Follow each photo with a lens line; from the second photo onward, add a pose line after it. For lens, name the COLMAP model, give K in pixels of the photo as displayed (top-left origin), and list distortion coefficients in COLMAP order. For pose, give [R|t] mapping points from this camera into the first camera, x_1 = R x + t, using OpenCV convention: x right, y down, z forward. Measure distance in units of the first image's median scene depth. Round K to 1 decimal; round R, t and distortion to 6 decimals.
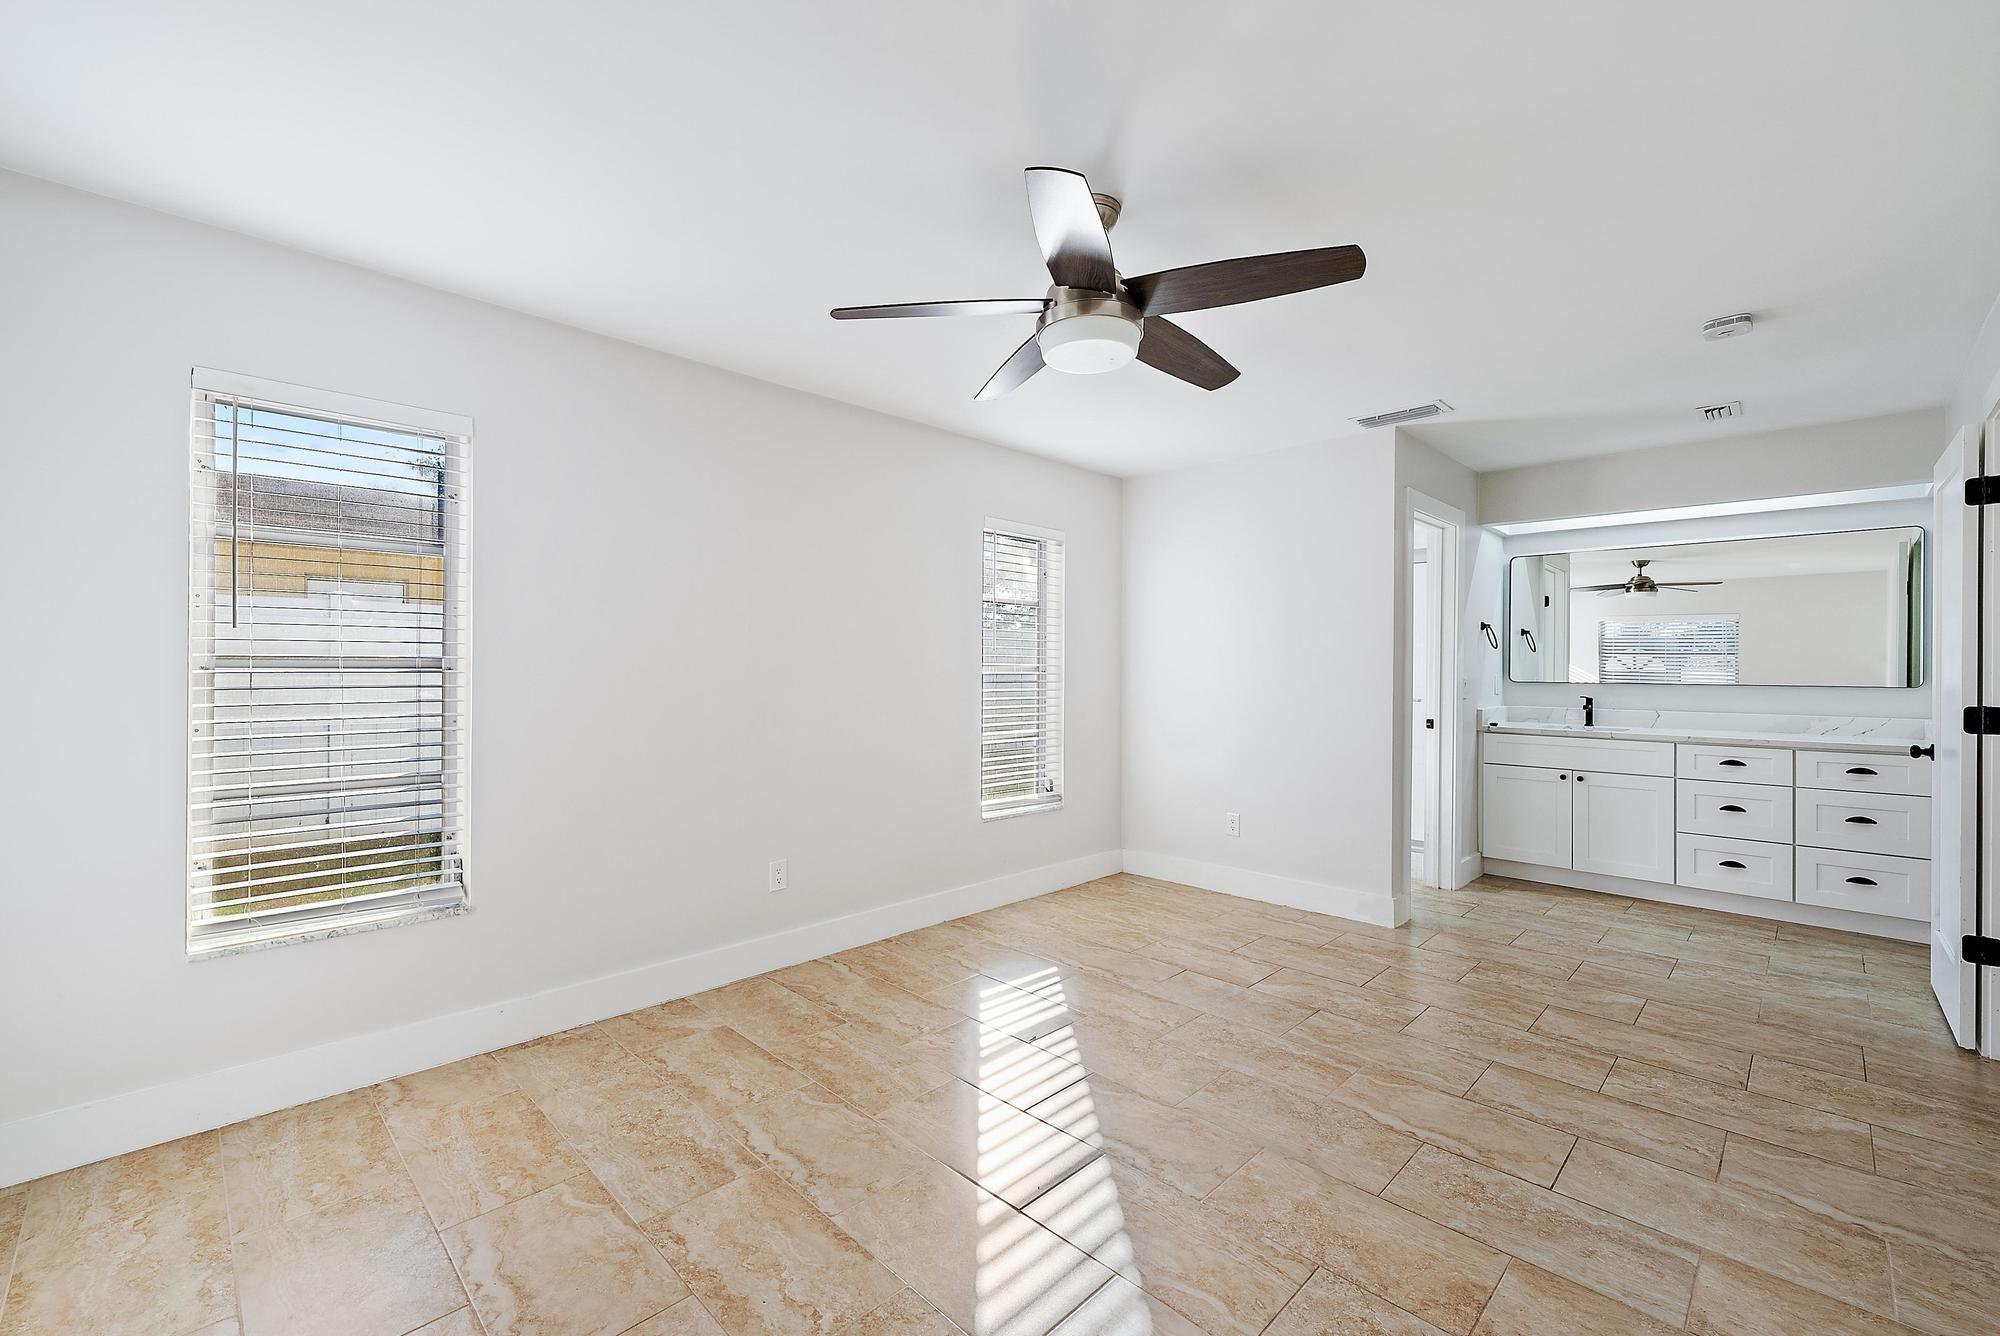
lens RADIAL K [[835.0, 0, 1000.0], [0, 835.0, 668.0], [0, 0, 1]] dist [0.001508, 0.000658]
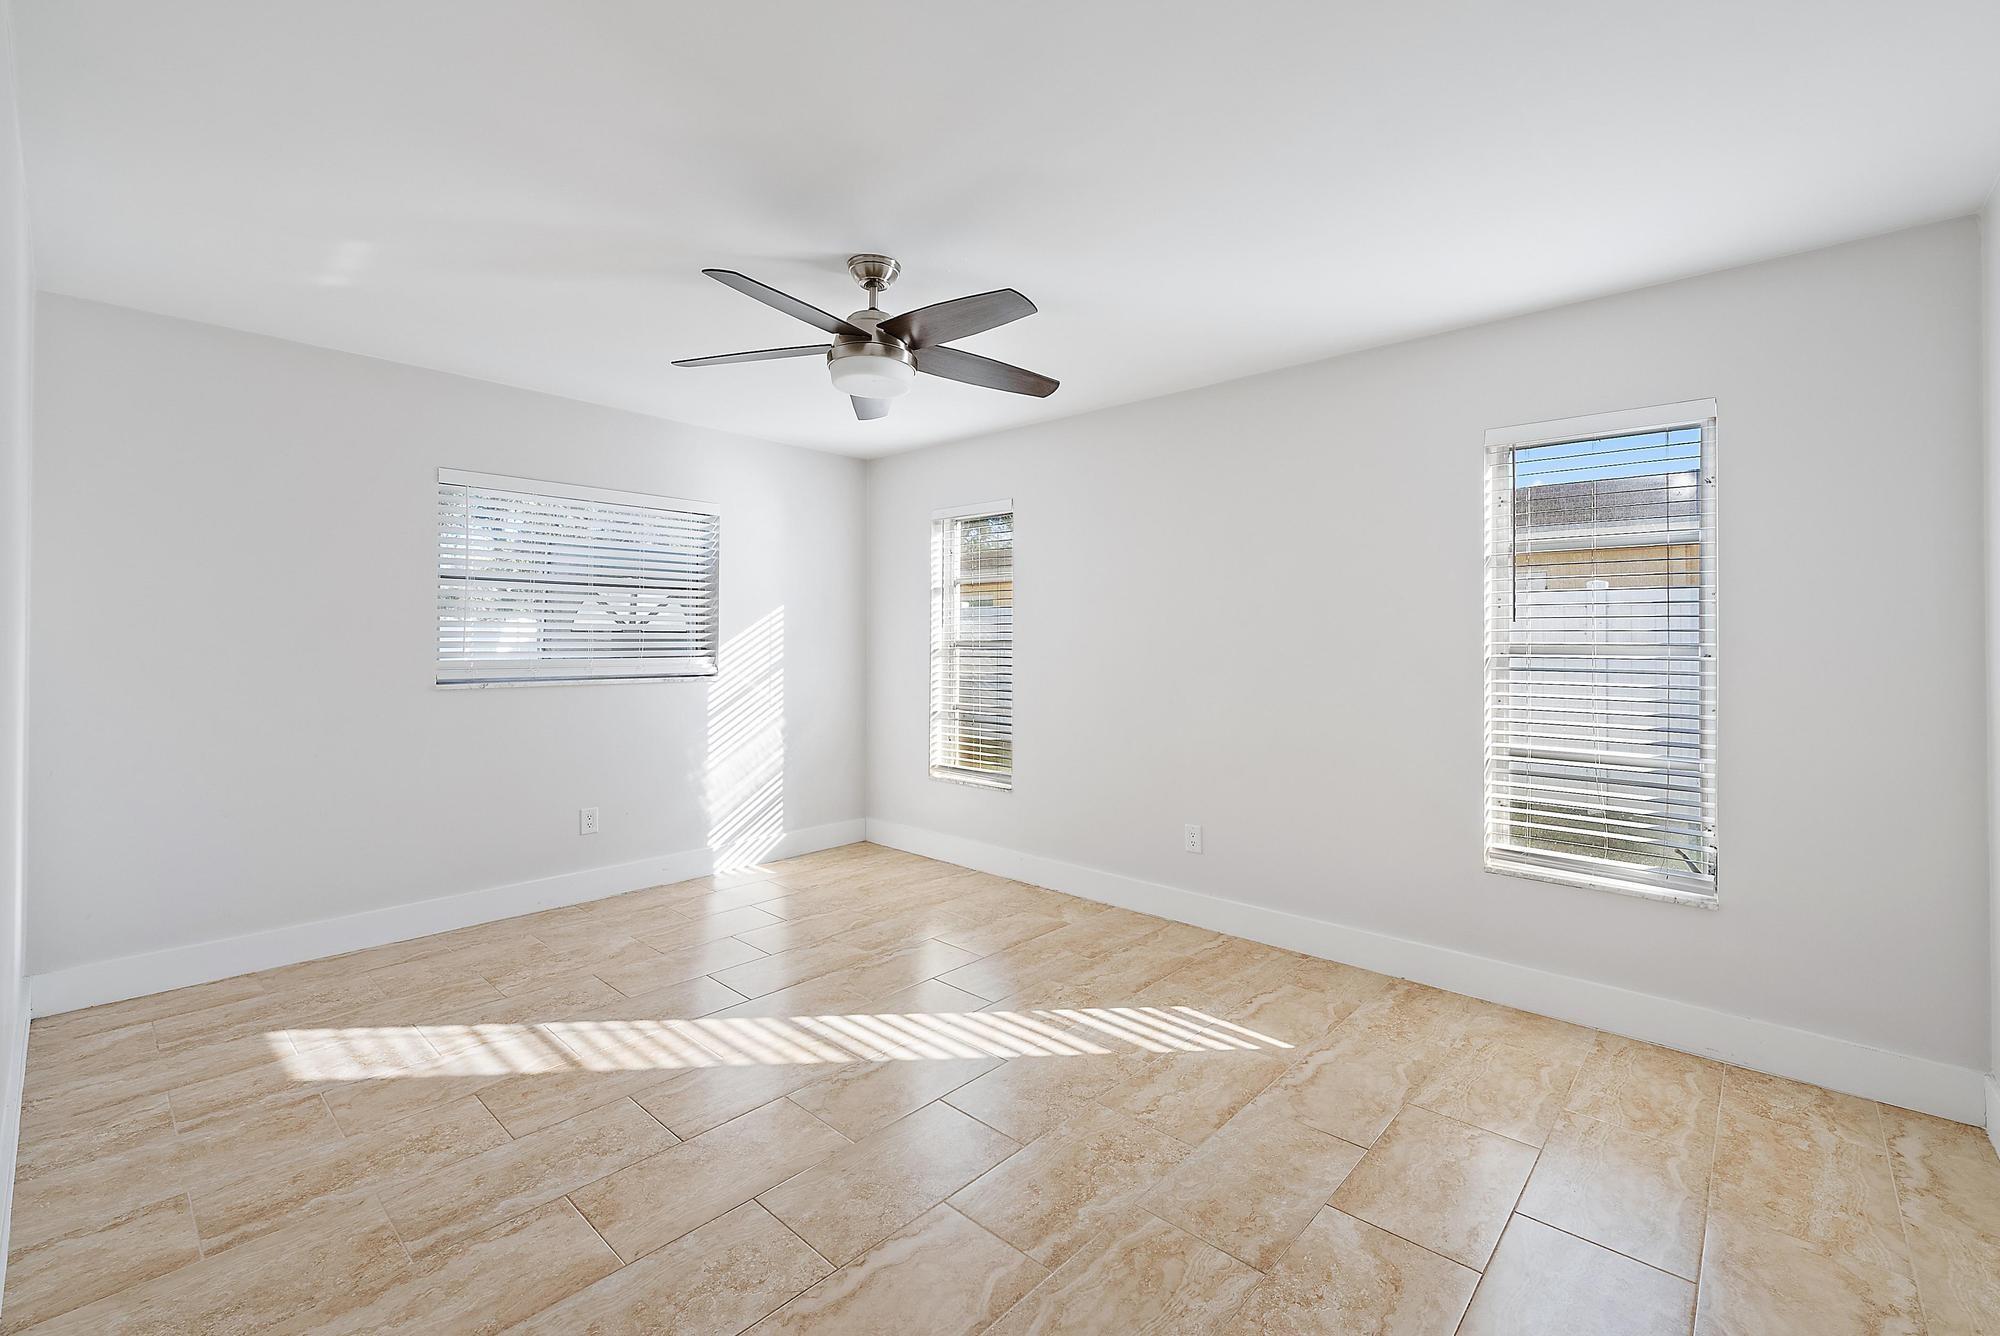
lens RADIAL K [[833.4, 0, 1000.0], [0, 833.4, 668.0], [0, 0, 1]] dist [-0.000850, -0.000278]
pose [[0.045932, 0.023059, -0.998678, 0.839809], [-0.007966, 0.999710, 0.022717, 0.005903], [0.998913, 0.006912, 0.046103, 0.743448]]
